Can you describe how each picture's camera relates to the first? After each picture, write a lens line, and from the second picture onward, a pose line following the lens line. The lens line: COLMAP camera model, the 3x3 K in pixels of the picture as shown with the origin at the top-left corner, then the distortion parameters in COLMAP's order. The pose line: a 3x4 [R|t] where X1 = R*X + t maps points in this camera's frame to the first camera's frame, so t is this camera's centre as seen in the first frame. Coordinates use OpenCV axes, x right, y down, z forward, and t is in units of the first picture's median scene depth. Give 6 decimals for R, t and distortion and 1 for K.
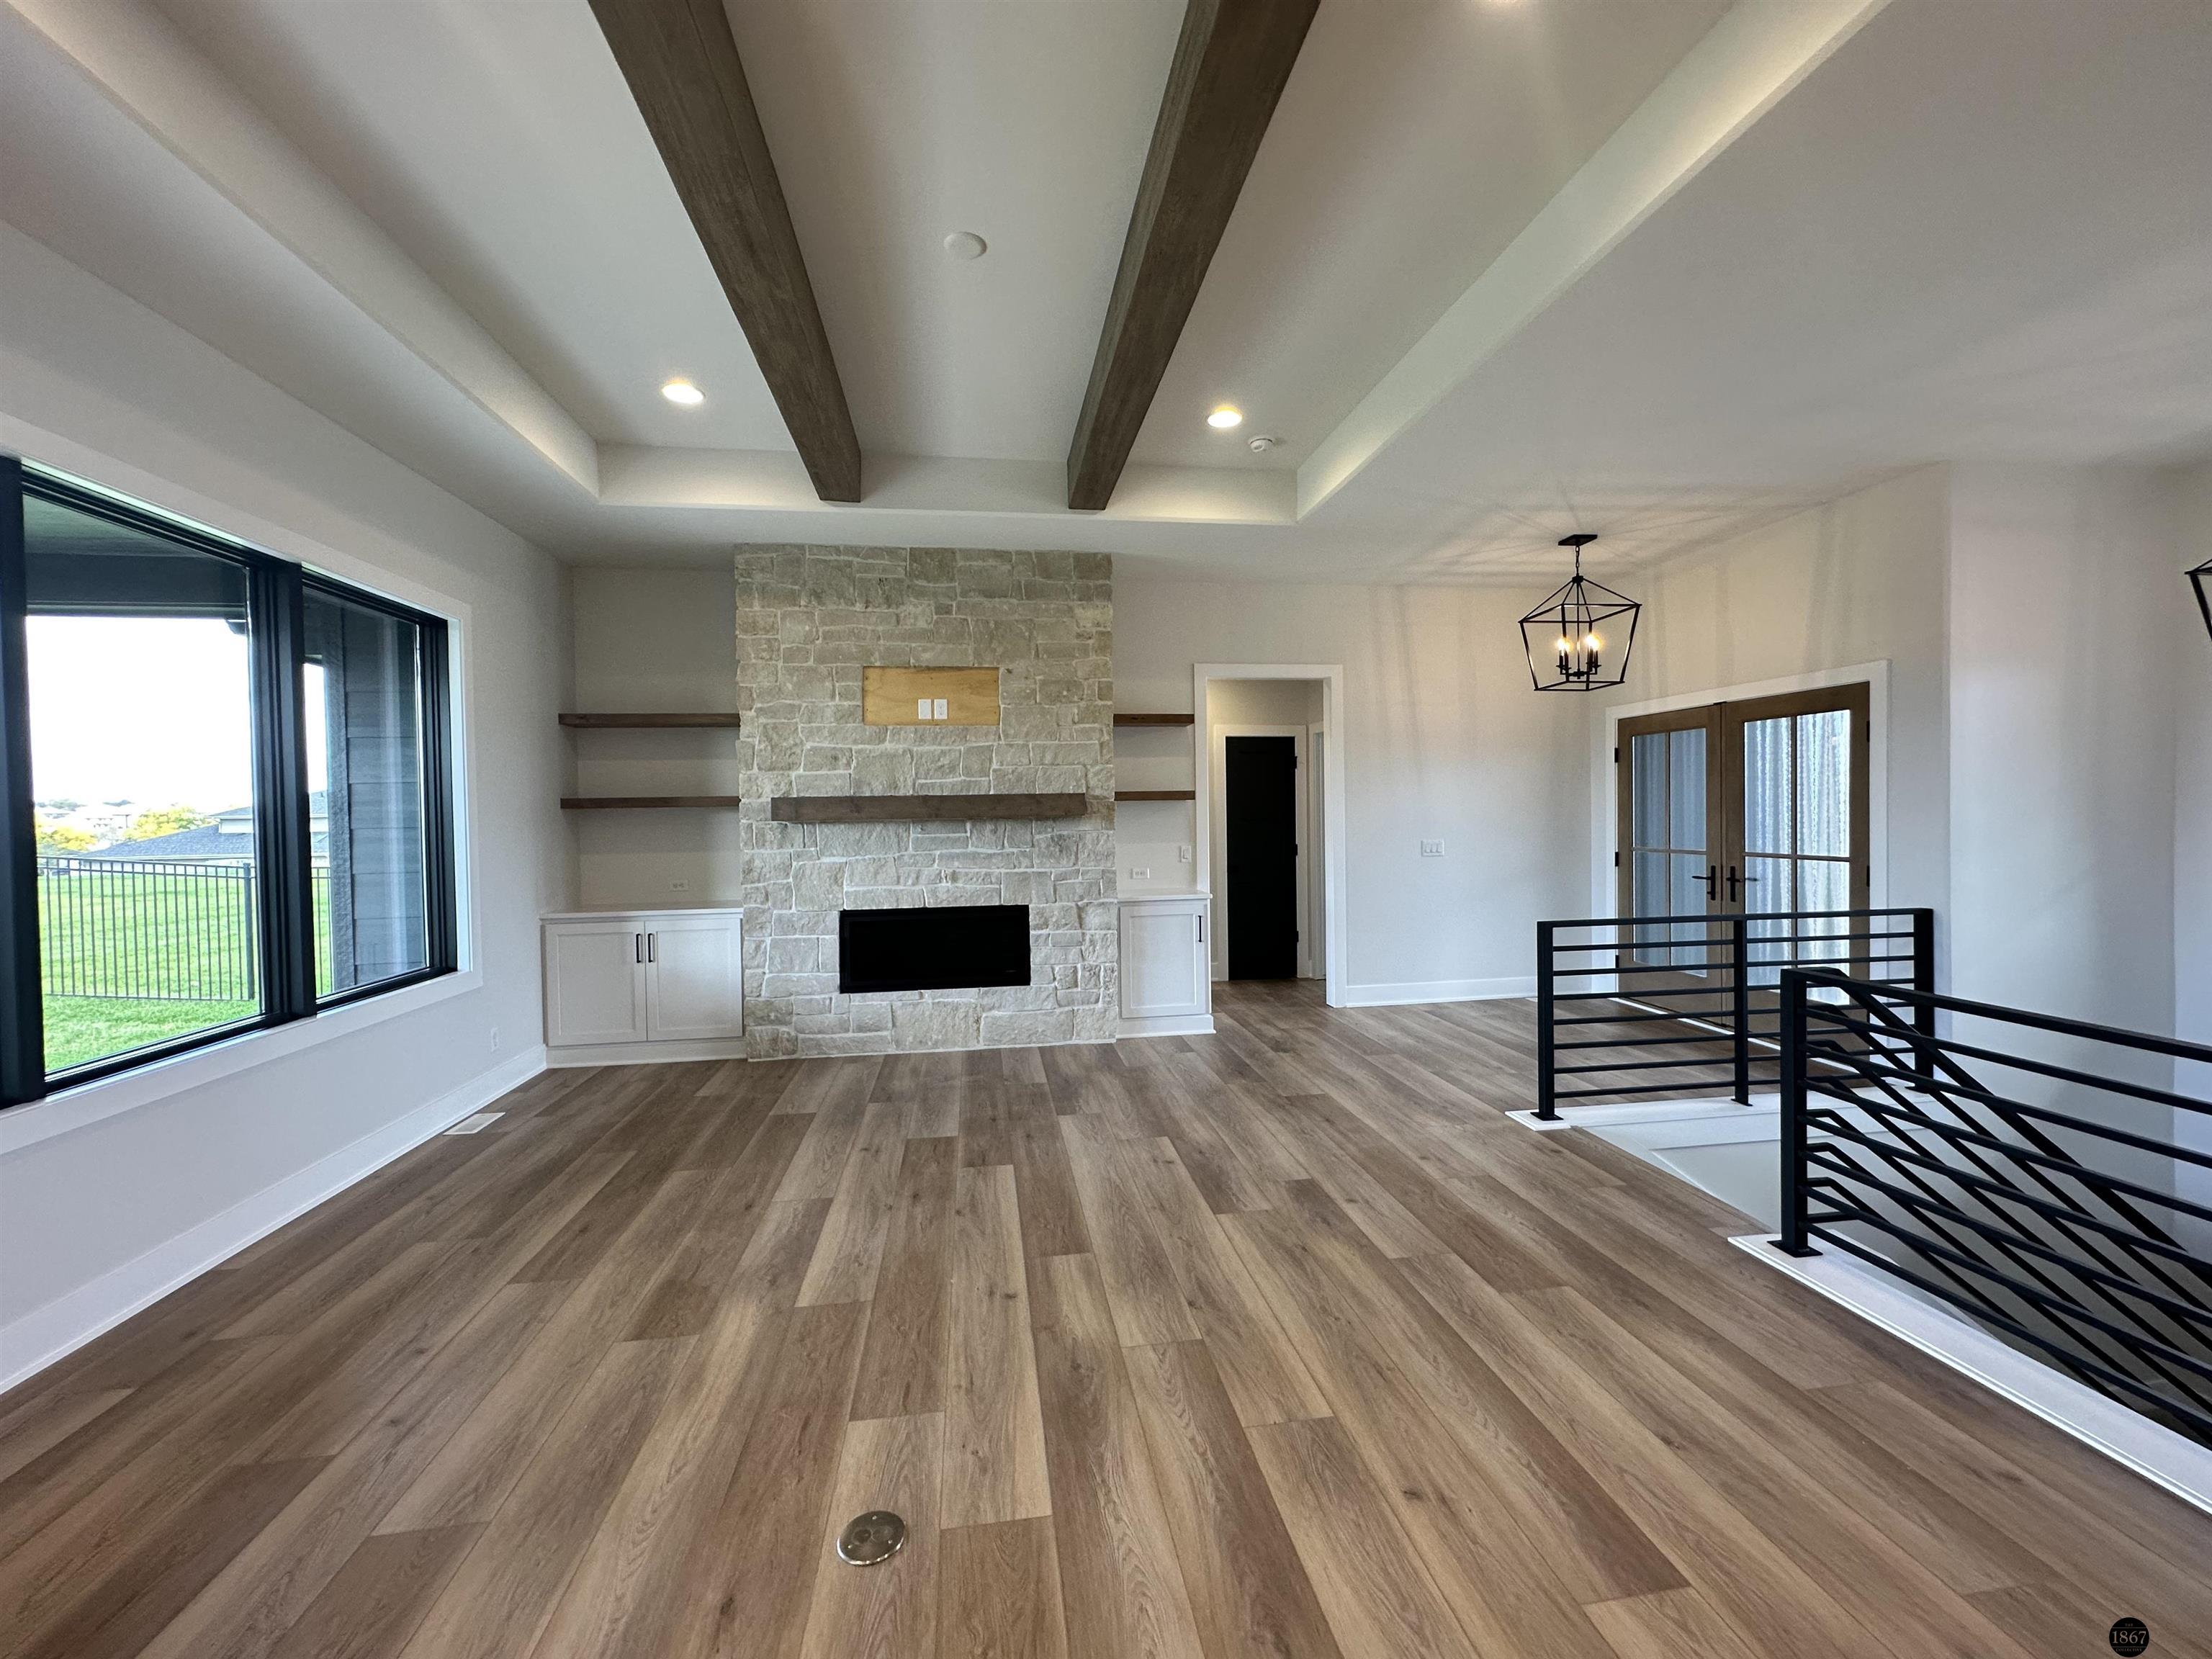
lens RADIAL K [[880.6, 0, 1104.3], [0, 880.6, 826.9], [0, 0, 1]] dist [-0.005207, 0.001328]
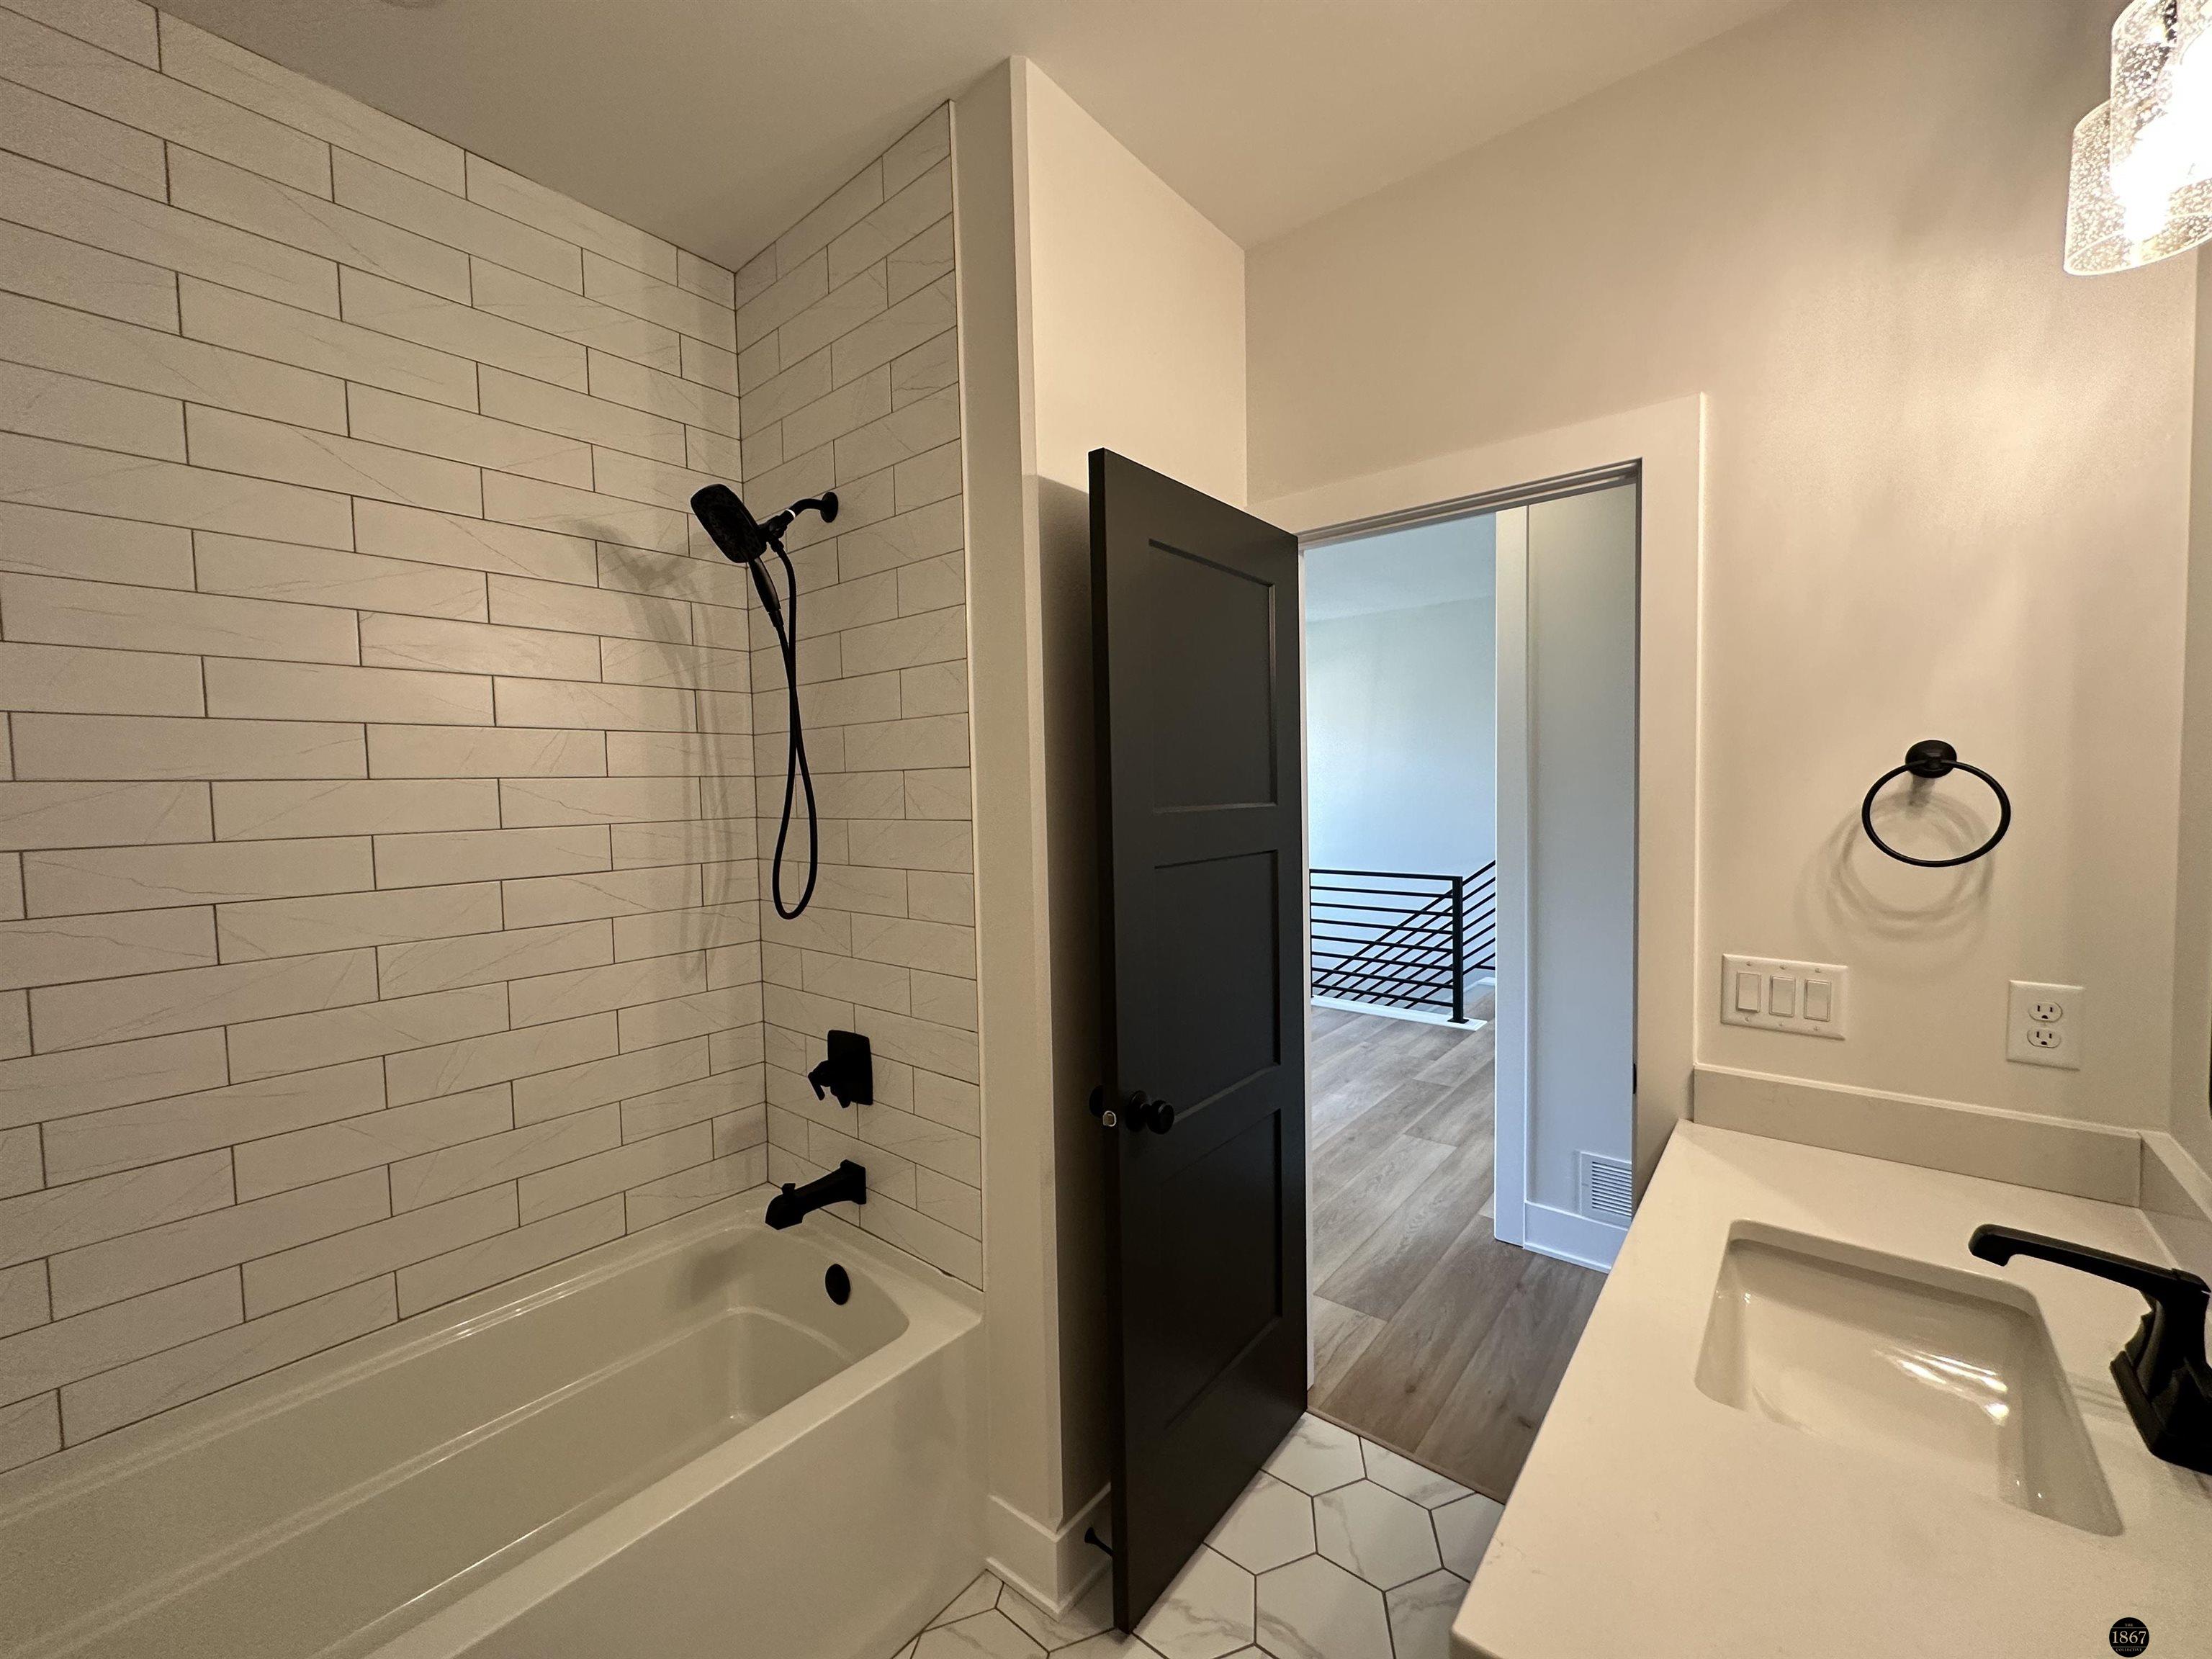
lens RADIAL K [[880.6, 0, 1098.2], [0, 880.6, 823.8], [0, 0, 1]] dist [-0.005207, 0.001328]
pose [[-0.666886, -0.006842, 0.745128, -0.103344], [0.041103, 0.998098, 0.045951, -0.045031], [-0.744025, 0.061271, -0.665336, 1.769099]]
